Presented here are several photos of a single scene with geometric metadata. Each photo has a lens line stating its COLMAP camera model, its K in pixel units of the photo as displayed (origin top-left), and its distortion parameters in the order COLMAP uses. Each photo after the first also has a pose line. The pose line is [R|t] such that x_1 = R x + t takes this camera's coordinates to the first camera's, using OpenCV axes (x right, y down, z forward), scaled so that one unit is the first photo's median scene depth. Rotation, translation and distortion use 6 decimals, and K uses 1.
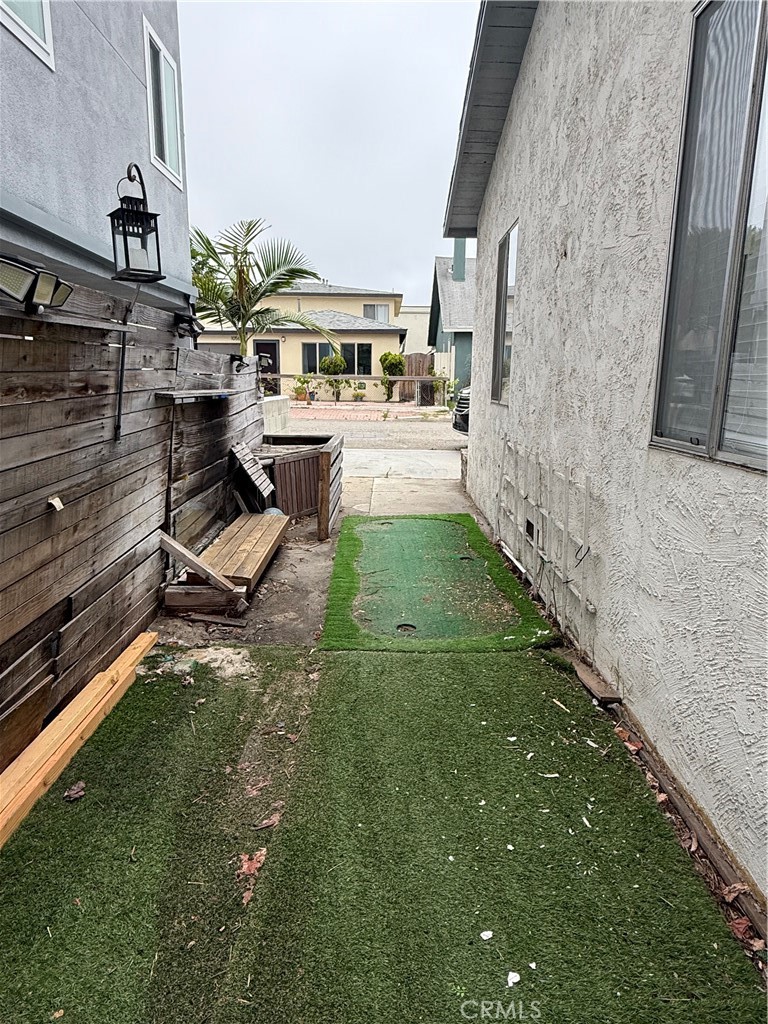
lens RADIAL K [[624.0, 0, 383.2], [0, 624.0, 514.0], [0, 0, 1]] dist [0.003398, 0.000177]
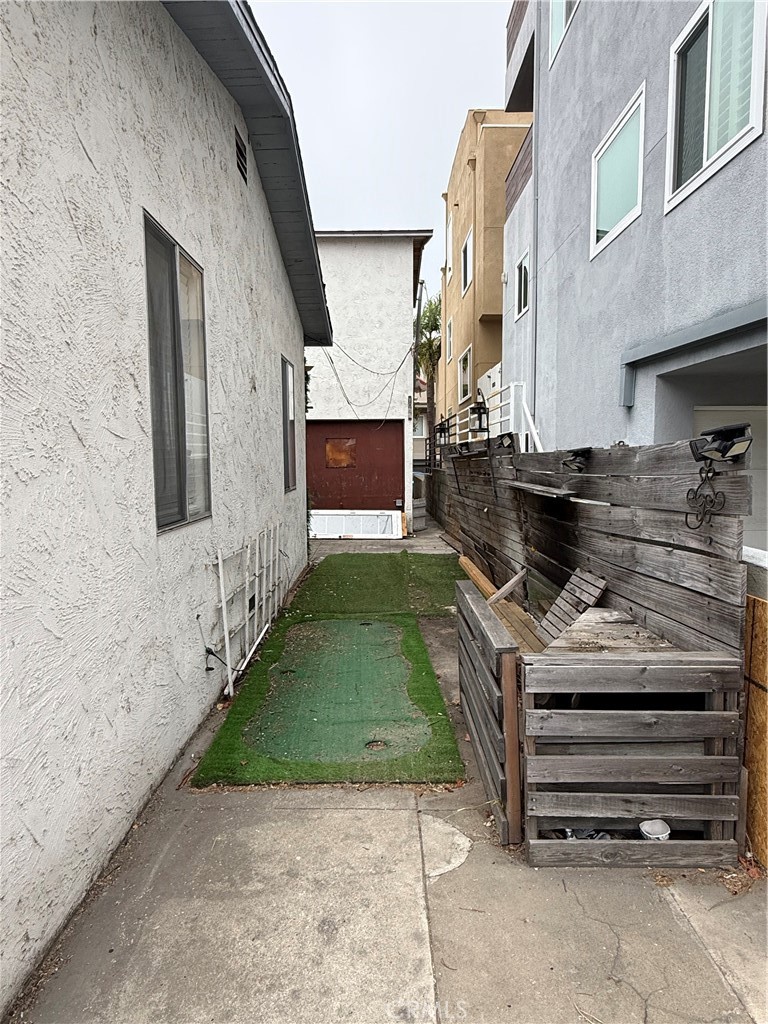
lens RADIAL K [[624.0, 0, 382.1], [0, 624.0, 512.7], [0, 0, 1]] dist [0.003398, 0.000177]
pose [[-0.999893, 0.006576, 0.013058, -0.023668], [0.010181, 0.954177, 0.299070, -0.515776], [-0.010492, 0.299171, -0.954142, 2.192360]]
